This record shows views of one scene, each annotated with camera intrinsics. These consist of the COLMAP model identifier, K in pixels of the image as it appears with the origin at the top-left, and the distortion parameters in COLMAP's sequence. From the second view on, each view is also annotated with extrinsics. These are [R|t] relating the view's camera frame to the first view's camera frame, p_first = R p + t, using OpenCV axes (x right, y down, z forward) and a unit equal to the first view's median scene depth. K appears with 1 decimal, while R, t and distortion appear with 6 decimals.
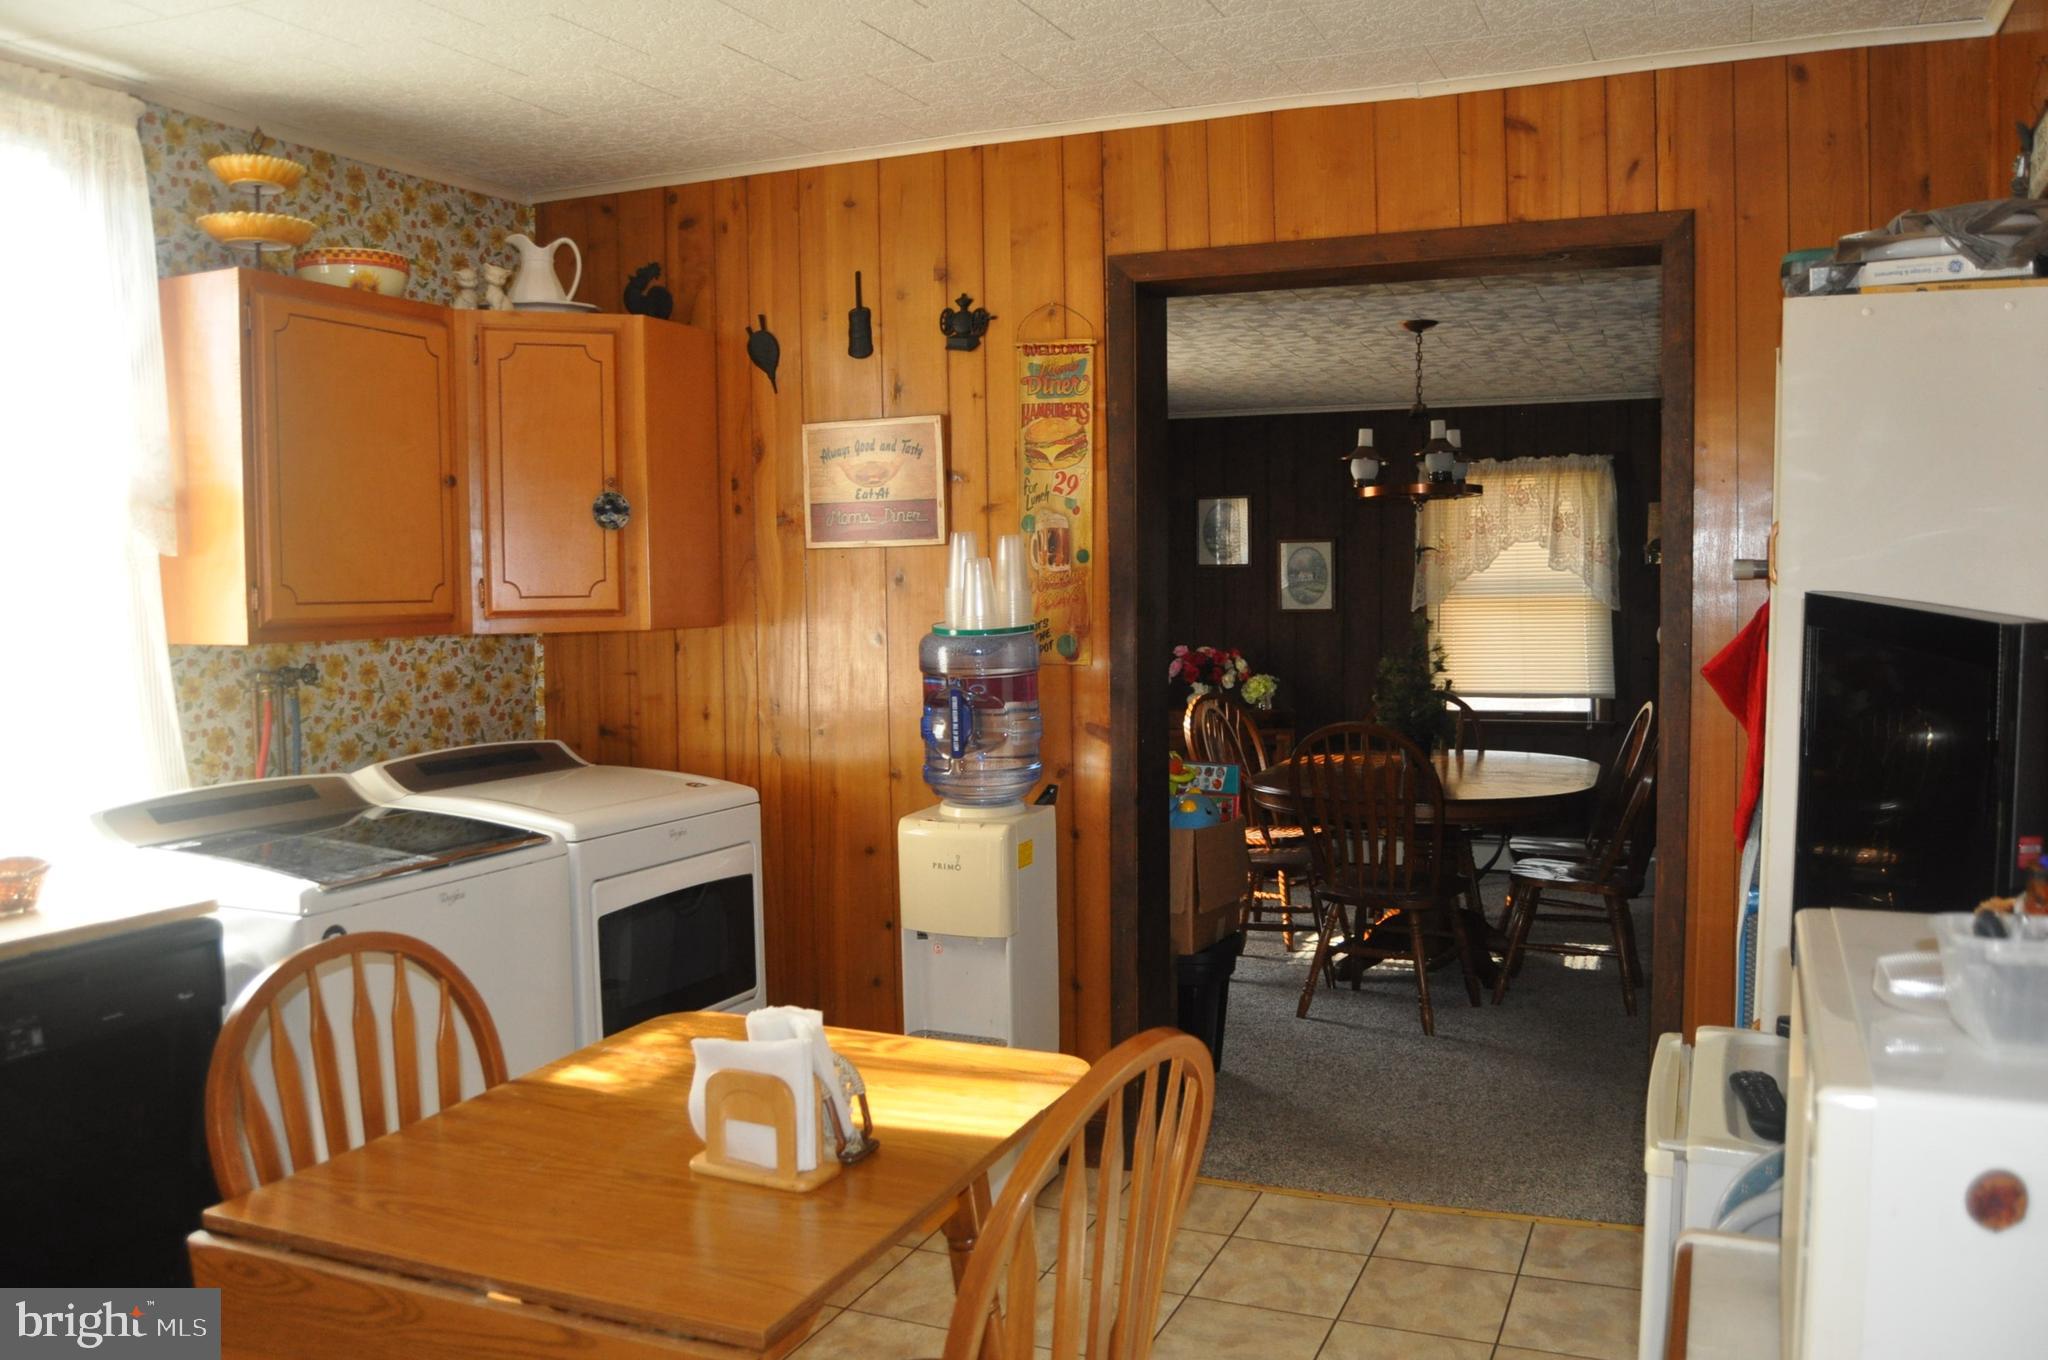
lens RADIAL K [[1633.4, 0, 1024.0], [0, 1633.4, 680.0], [0, 0, 1]] dist [-0.087275, 0.007629]
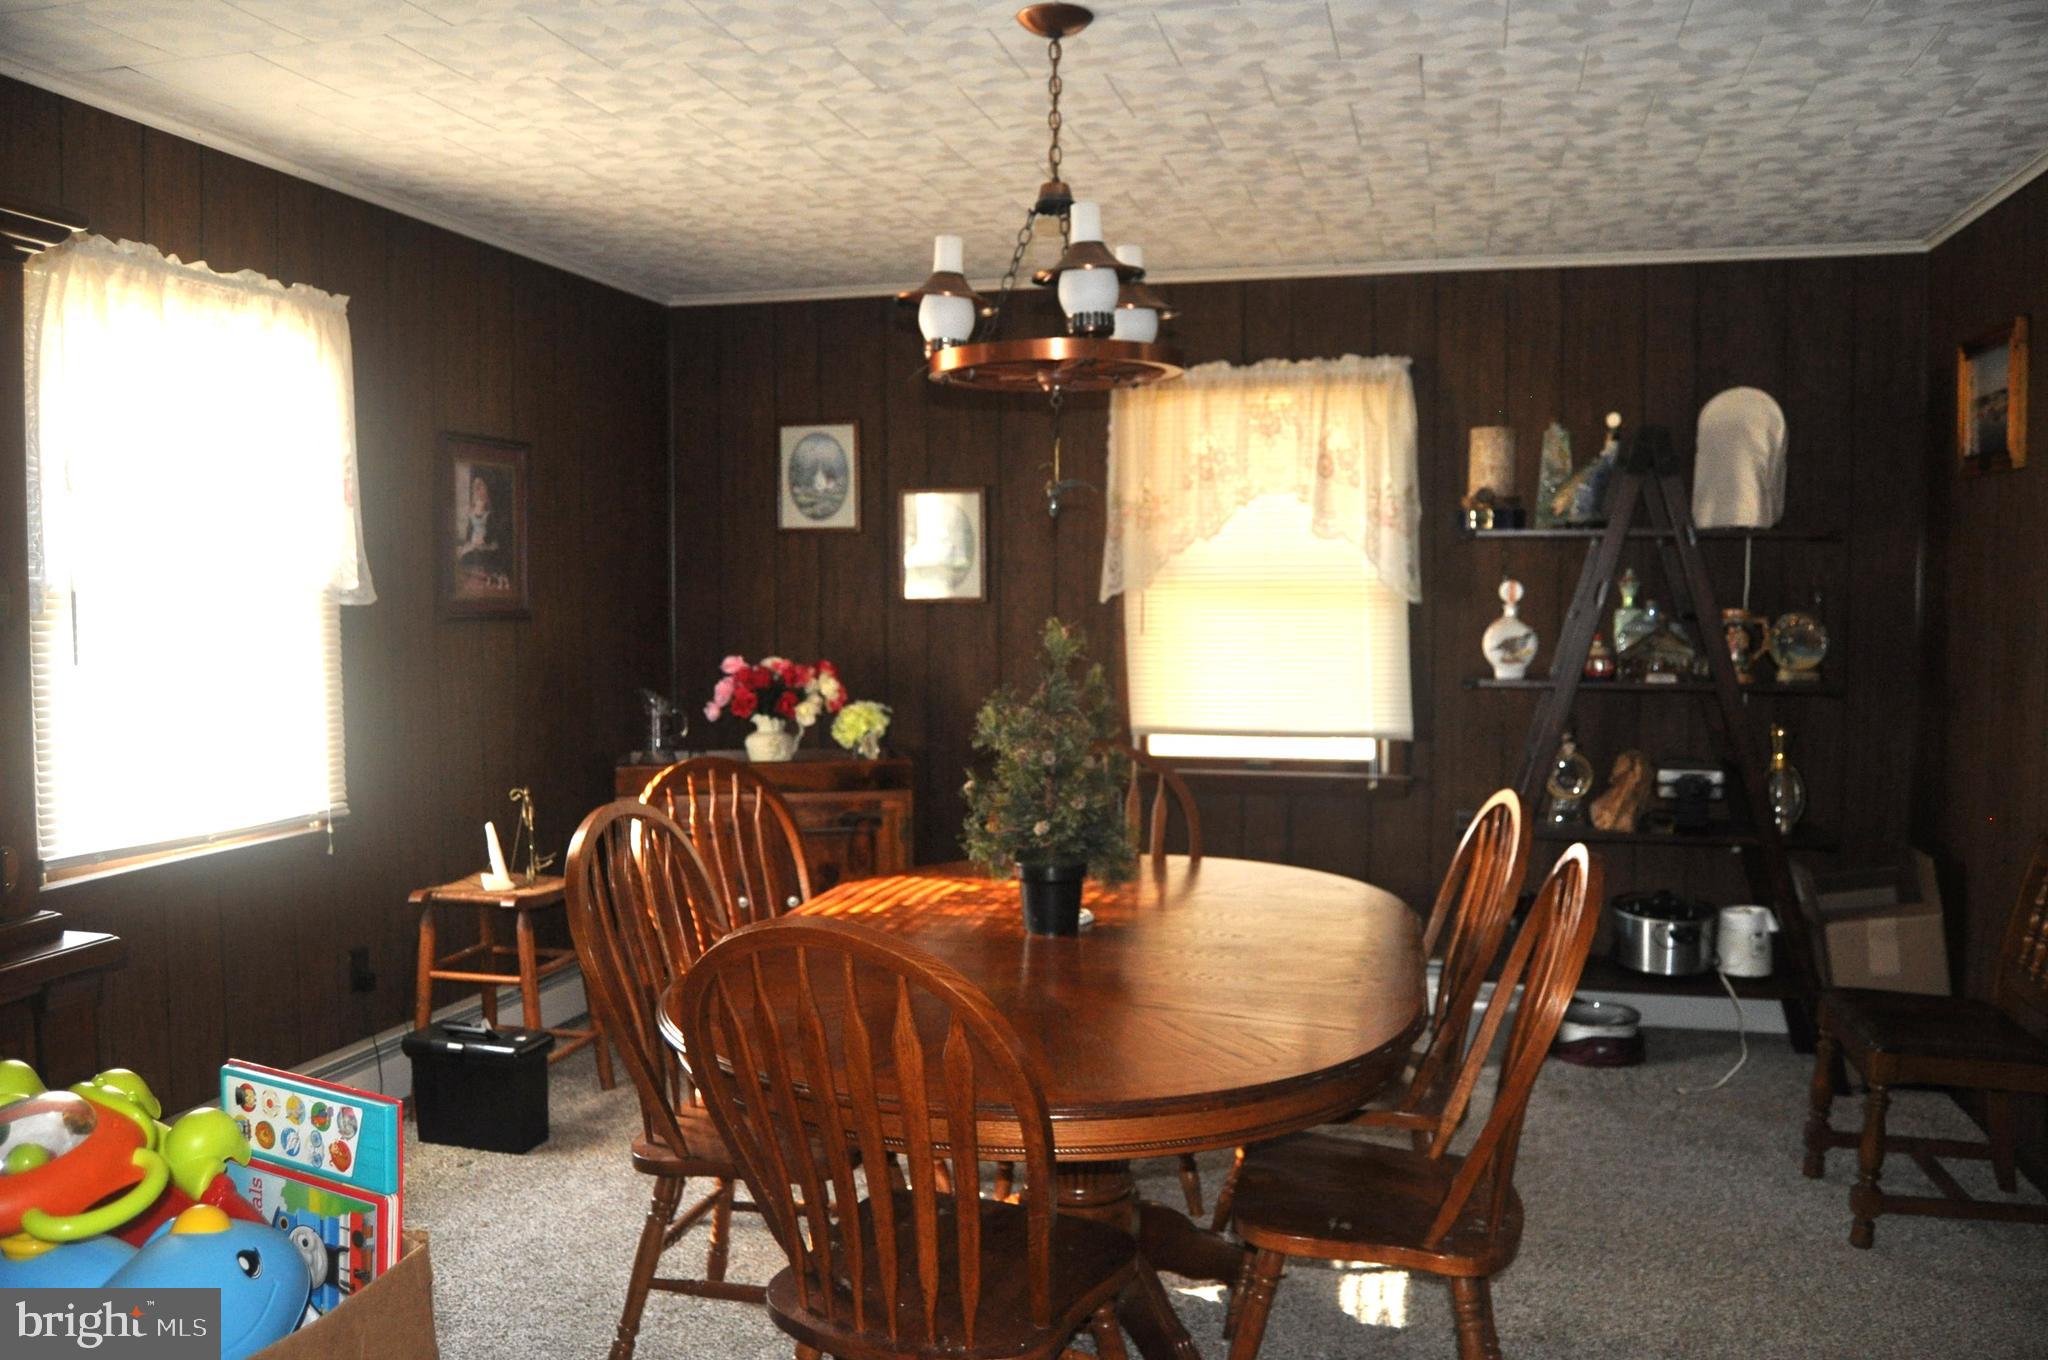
lens RADIAL K [[1633.4, 0, 1024.0], [0, 1633.4, 680.0], [0, 0, 1]] dist [-0.087275, 0.007629]
pose [[0.989812, -0.002895, 0.142349, 0.121261], [0.000837, 0.999894, 0.014514, -0.021605], [-0.142376, -0.014247, 0.989710, 0.381762]]
